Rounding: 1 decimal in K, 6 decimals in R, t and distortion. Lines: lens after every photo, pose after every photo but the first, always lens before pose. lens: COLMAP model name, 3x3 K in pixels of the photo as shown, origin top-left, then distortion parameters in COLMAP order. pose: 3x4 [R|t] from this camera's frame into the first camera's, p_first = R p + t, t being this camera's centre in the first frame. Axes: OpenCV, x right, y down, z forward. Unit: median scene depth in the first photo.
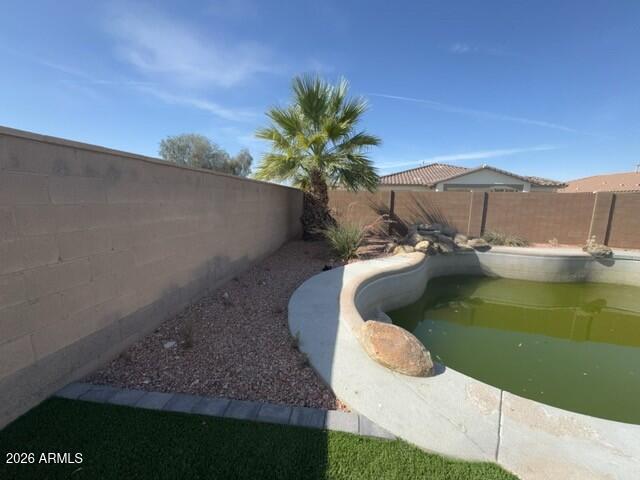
lens RADIAL K [[253.7, 0, 309.1], [0, 253.7, 258.4], [0, 0, 1]] dist [0.002731, 0.000213]
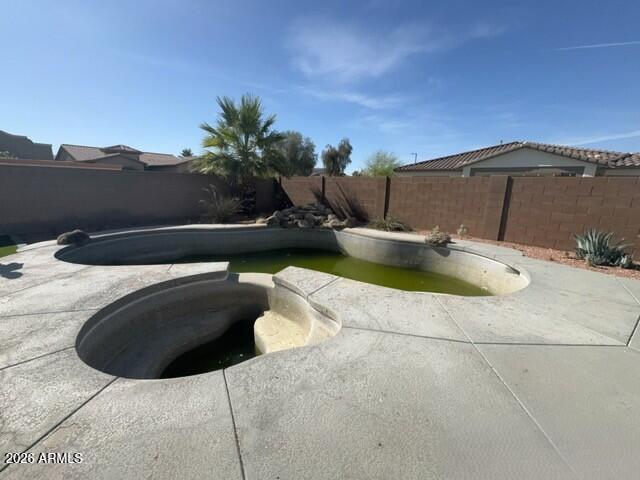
lens RADIAL K [[250.7, 0, 321.8], [0, 250.7, 250.2], [0, 0, 1]] dist [0.000657, 0.000101]
pose [[0.889779, 0.117946, -0.440888, 0.542906], [-0.108890, 0.992994, 0.045888, 0.007609], [0.443211, 0.007178, 0.896388, -0.009790]]
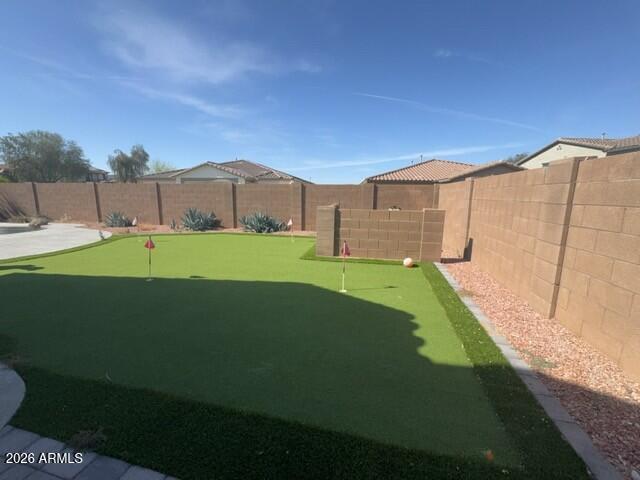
lens RADIAL K [[261.0, 0, 327.7], [0, 261.0, 236.3], [0, 0, 1]] dist [-0.001682, -0.000106]
pose [[0.996665, -0.019184, 0.079313, 1.233657], [0.024774, 0.997232, -0.070109, 0.088489], [-0.077748, 0.071840, 0.994381, -0.258378]]
